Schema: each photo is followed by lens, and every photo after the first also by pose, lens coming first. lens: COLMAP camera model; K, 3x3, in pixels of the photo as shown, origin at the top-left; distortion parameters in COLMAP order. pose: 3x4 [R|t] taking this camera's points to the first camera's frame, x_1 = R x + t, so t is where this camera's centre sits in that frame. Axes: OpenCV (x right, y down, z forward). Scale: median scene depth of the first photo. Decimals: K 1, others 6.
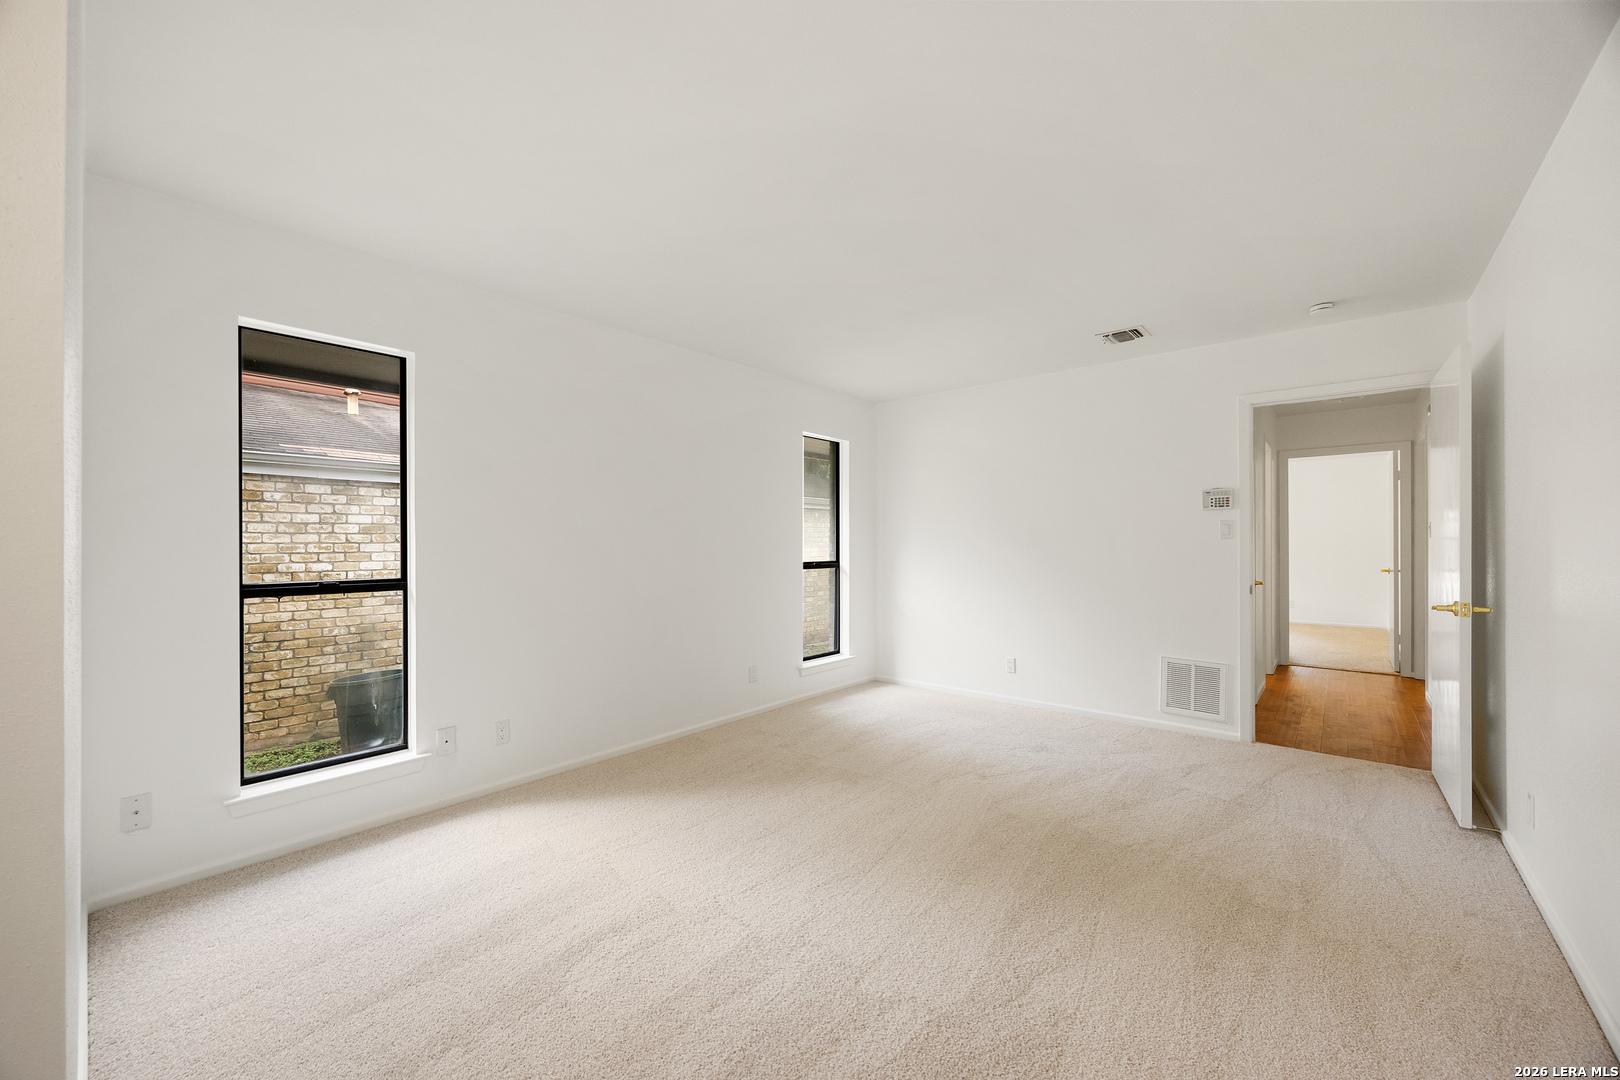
lens RADIAL K [[625.0, 0, 802.4], [0, 625.0, 533.7], [0, 0, 1]] dist [-0.003868, 0.000012]
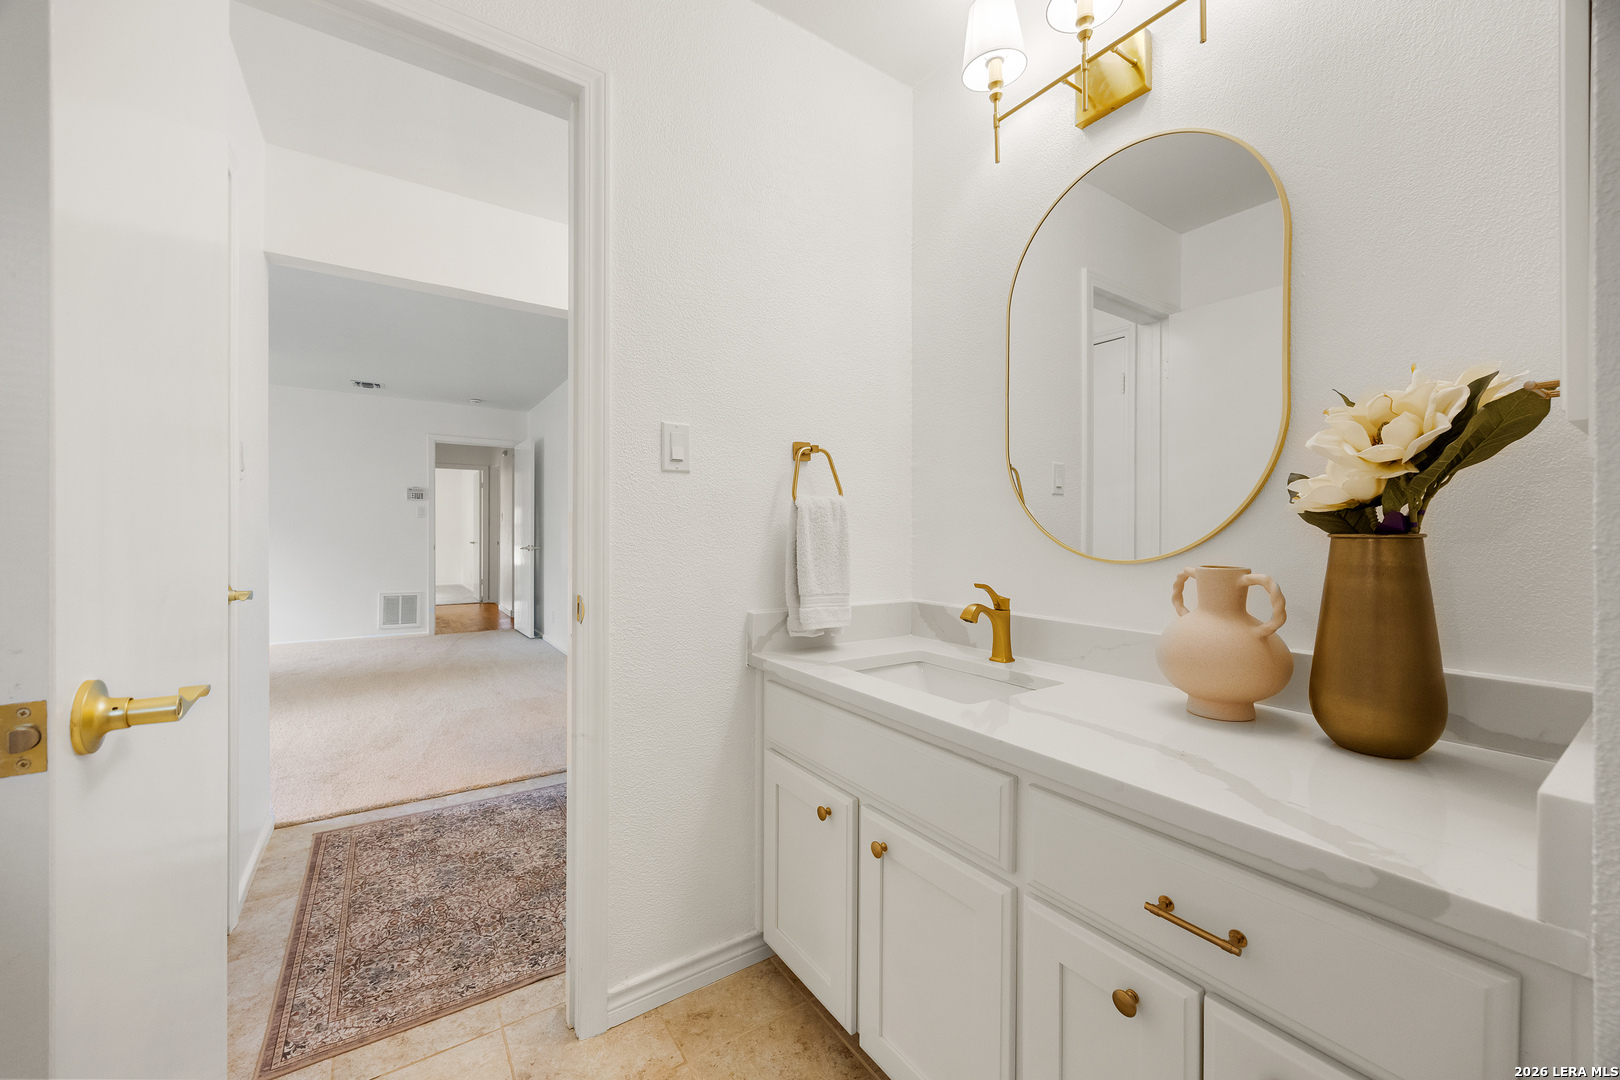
lens RADIAL K [[625.0, 0, 802.8], [0, 625.0, 529.1], [0, 0, 1]] dist [-0.003868, 0.000012]
pose [[0.266601, 0.000431, 0.963807, -0.664886], [0.004056, 0.999991, -0.001569, 0.045712], [-0.963799, 0.004328, 0.266596, -0.442781]]
